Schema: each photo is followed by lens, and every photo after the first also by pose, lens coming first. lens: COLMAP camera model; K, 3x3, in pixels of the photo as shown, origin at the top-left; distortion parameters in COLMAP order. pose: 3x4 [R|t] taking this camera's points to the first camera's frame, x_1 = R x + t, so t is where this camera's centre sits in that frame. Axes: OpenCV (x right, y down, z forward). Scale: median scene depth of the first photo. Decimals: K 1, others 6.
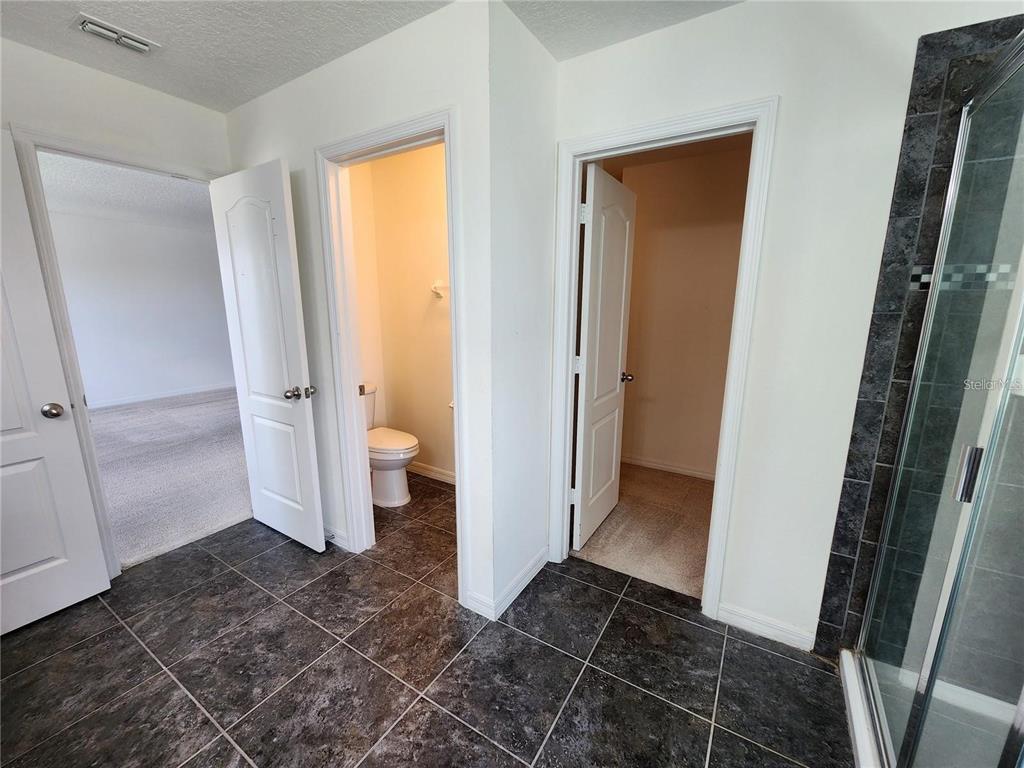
lens RADIAL K [[423.6, 0, 505.5], [0, 423.6, 387.5], [0, 0, 1]] dist [0.004349, 0.000246]
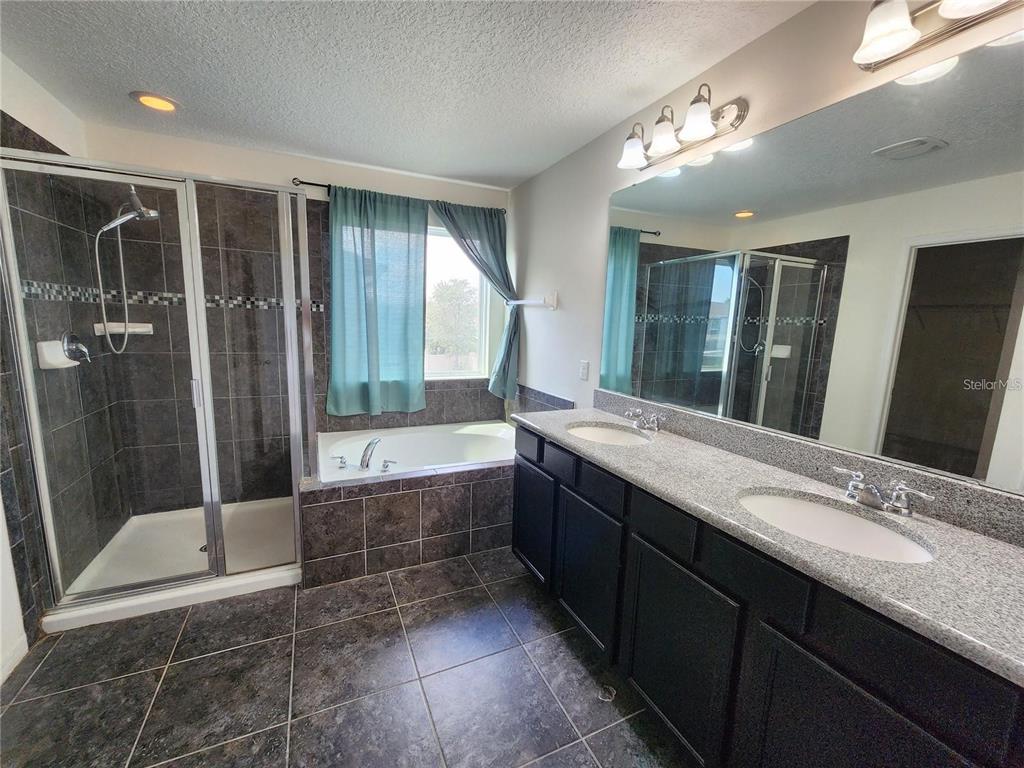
lens RADIAL K [[423.6, 0, 509.9], [0, 423.6, 385.1], [0, 0, 1]] dist [0.004349, 0.000246]
pose [[-0.846847, -0.108497, 0.520651, -0.852040], [0.076217, 0.944107, 0.320708, -0.254028], [-0.526346, 0.311273, -0.791245, 1.190861]]
